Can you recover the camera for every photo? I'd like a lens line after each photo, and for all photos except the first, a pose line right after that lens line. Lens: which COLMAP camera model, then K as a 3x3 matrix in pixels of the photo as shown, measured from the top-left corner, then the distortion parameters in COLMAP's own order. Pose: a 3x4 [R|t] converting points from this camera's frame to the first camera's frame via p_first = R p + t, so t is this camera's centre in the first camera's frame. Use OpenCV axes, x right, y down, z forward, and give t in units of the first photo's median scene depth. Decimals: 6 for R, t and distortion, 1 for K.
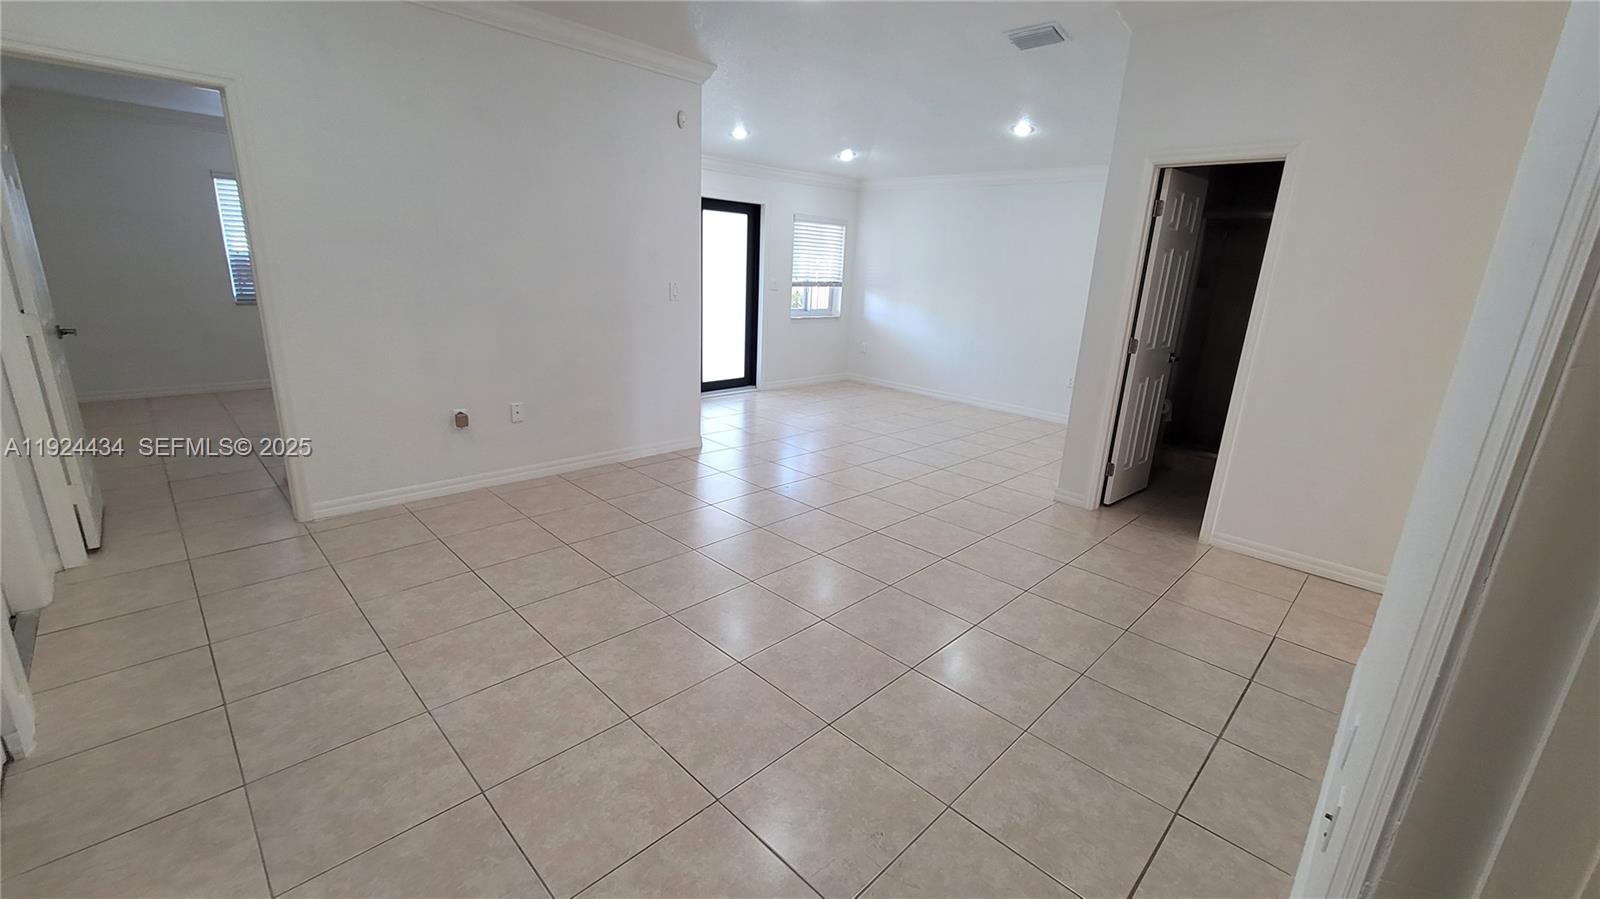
lens RADIAL K [[655.4, 0, 809.4], [0, 655.4, 448.2], [0, 0, 1]] dist [-0.014550, -0.000130]
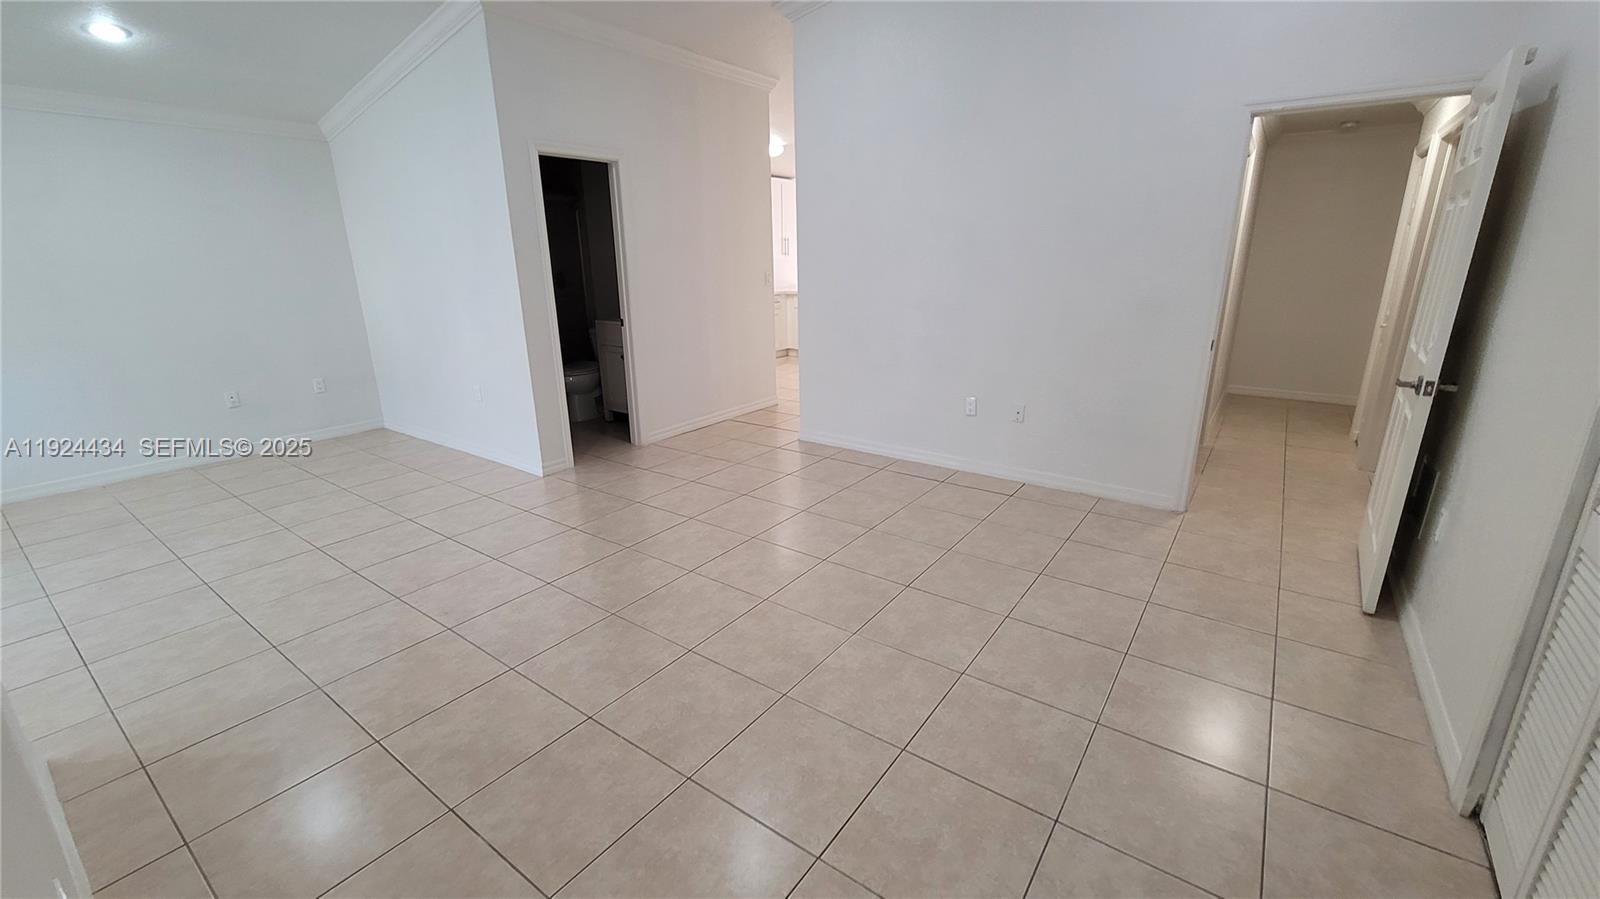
lens RADIAL K [[655.4, 0, 809.4], [0, 655.4, 448.2], [0, 0, 1]] dist [-0.014550, -0.000130]
pose [[-0.154743, -0.331599, 0.930643, -0.844703], [0.269365, 0.892140, 0.362669, -0.294786], [-0.950525, 0.306803, -0.048731, 0.863087]]
